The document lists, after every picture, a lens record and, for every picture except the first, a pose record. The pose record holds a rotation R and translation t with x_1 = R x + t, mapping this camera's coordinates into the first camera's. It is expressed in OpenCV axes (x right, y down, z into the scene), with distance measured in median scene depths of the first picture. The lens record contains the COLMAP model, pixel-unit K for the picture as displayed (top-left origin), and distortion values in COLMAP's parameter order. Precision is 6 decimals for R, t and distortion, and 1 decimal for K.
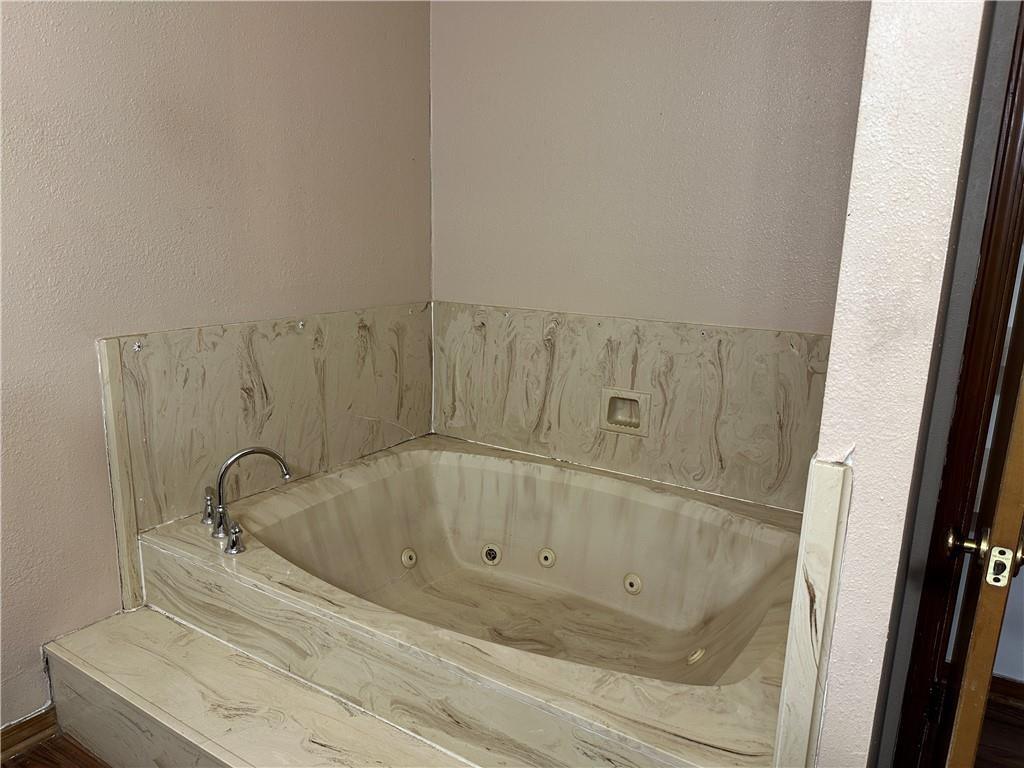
lens RADIAL K [[714.1, 0, 531.1], [0, 714.1, 385.8], [0, 0, 1]] dist [-0.003986, -0.005917]
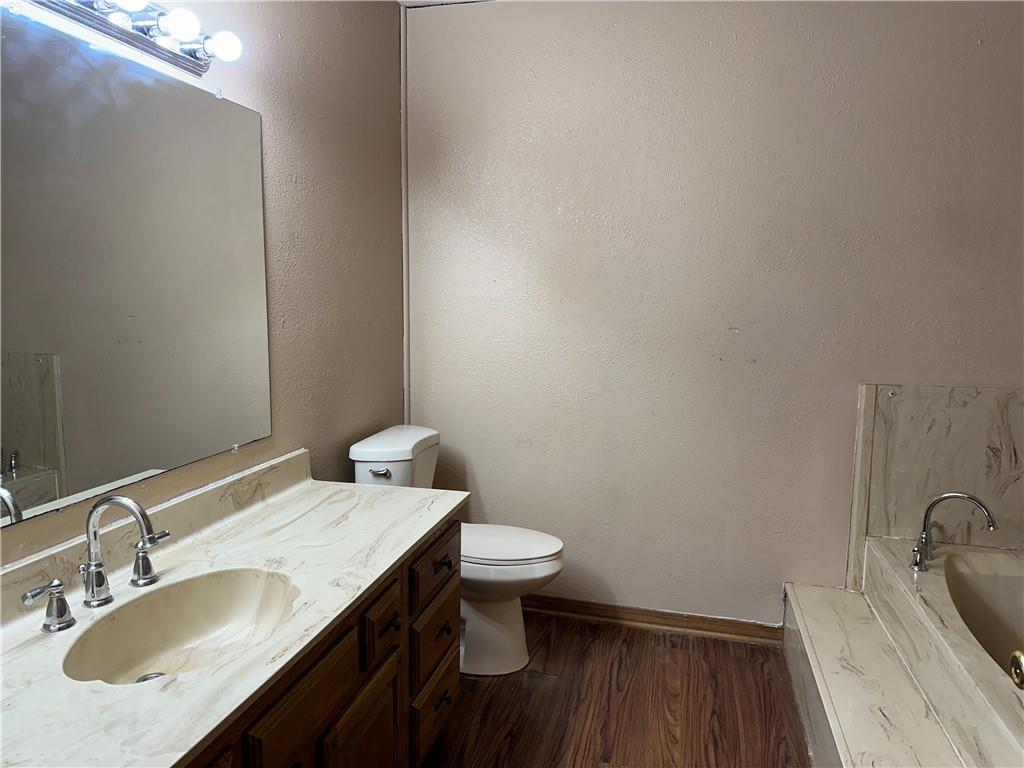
lens RADIAL K [[735.1, 0, 512.0], [0, 735.1, 384.0], [0, 0, 1]] dist [0.069595, -0.101004]
pose [[0.311073, 0.099233, -0.945191, 0.481463], [-0.206446, 0.977842, 0.034717, 0.022317], [0.927693, 0.184331, 0.324666, -0.089945]]
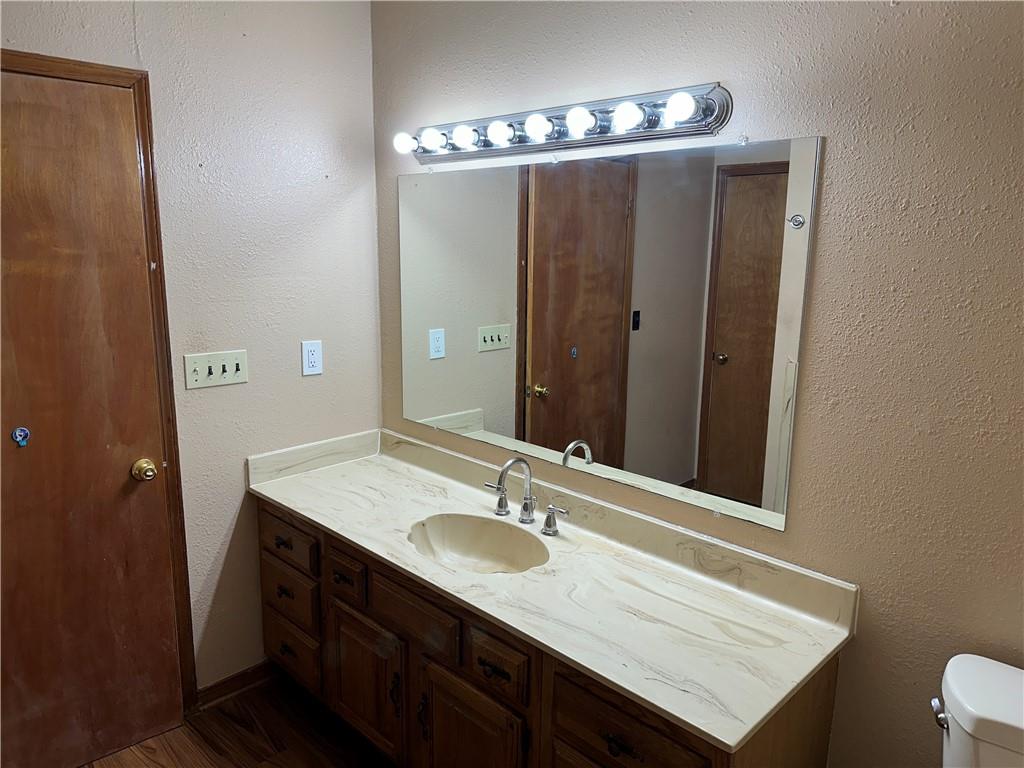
lens RADIAL K [[729.4, 0, 512.0], [0, 729.4, 384.0], [0, 0, 1]] dist [0.181077, -0.324889]
pose [[-0.972589, -0.085477, 0.216252, -0.441749], [0.008736, 0.915898, 0.401316, -0.292328], [-0.232368, 0.392205, -0.890045, 0.690238]]
